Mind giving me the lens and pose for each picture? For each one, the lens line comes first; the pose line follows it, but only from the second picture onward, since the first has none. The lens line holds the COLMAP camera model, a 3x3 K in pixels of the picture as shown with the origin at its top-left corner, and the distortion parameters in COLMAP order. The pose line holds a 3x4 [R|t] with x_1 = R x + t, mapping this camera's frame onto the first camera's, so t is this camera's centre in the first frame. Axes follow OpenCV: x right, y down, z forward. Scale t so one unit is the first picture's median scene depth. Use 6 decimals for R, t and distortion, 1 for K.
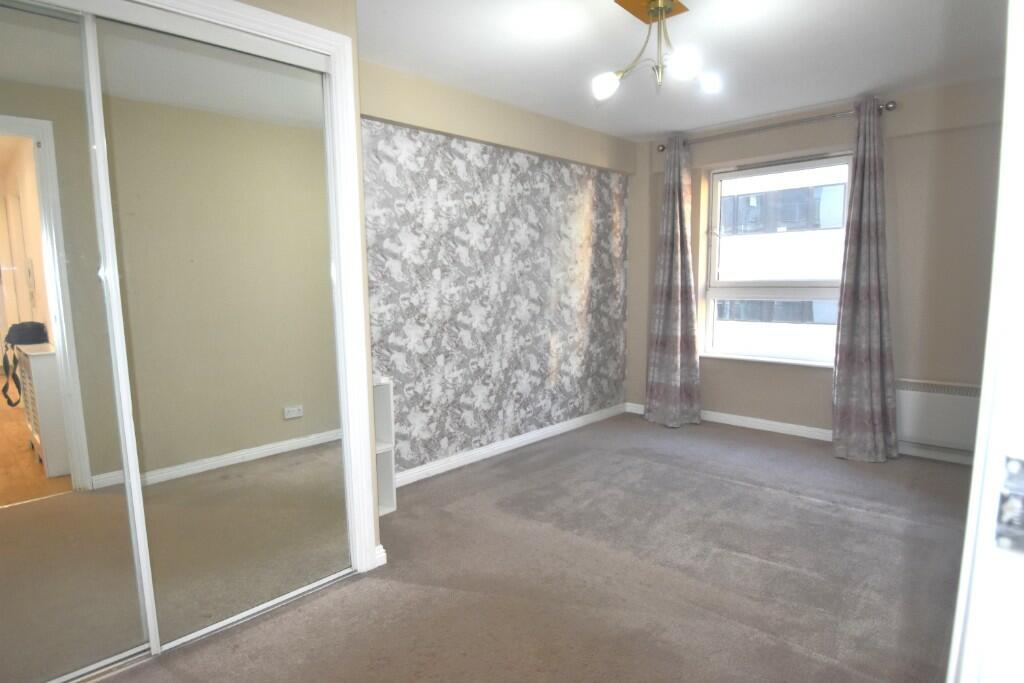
lens RADIAL K [[569.6, 0, 507.4], [0, 569.6, 346.6], [0, 0, 1]] dist [-0.019484, -0.001602]
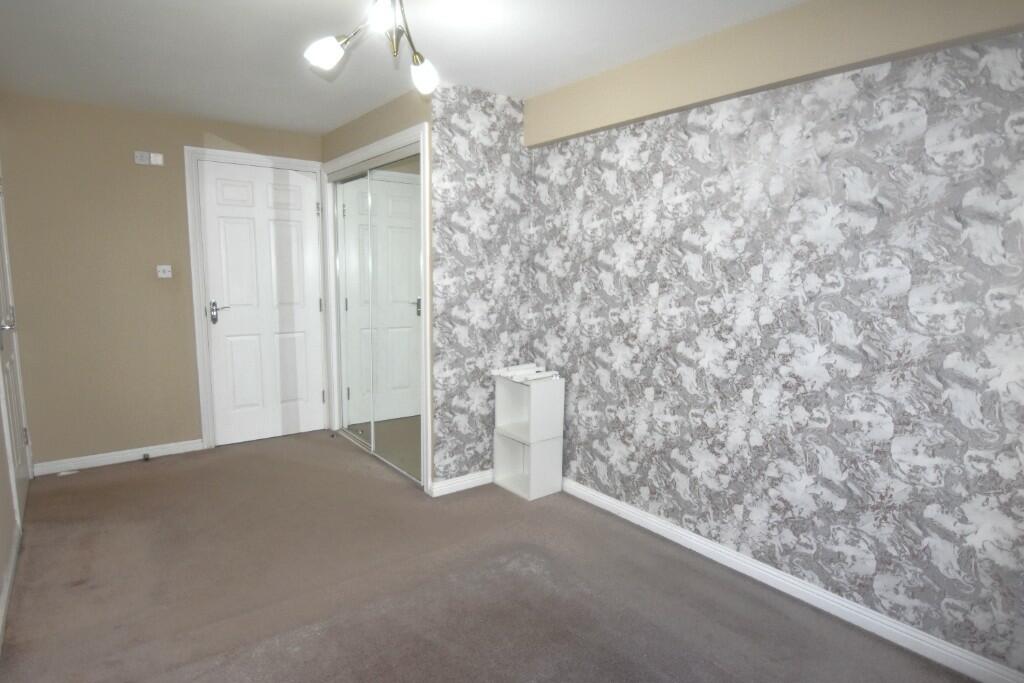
lens RADIAL K [[569.6, 0, 511.1], [0, 569.6, 351.7], [0, 0, 1]] dist [-0.019484, -0.001602]
pose [[-0.164238, 0.152258, -0.974599, 0.679240], [-0.131958, 0.975744, 0.174674, -0.146362], [0.977555, 0.157294, -0.140162, 0.871551]]
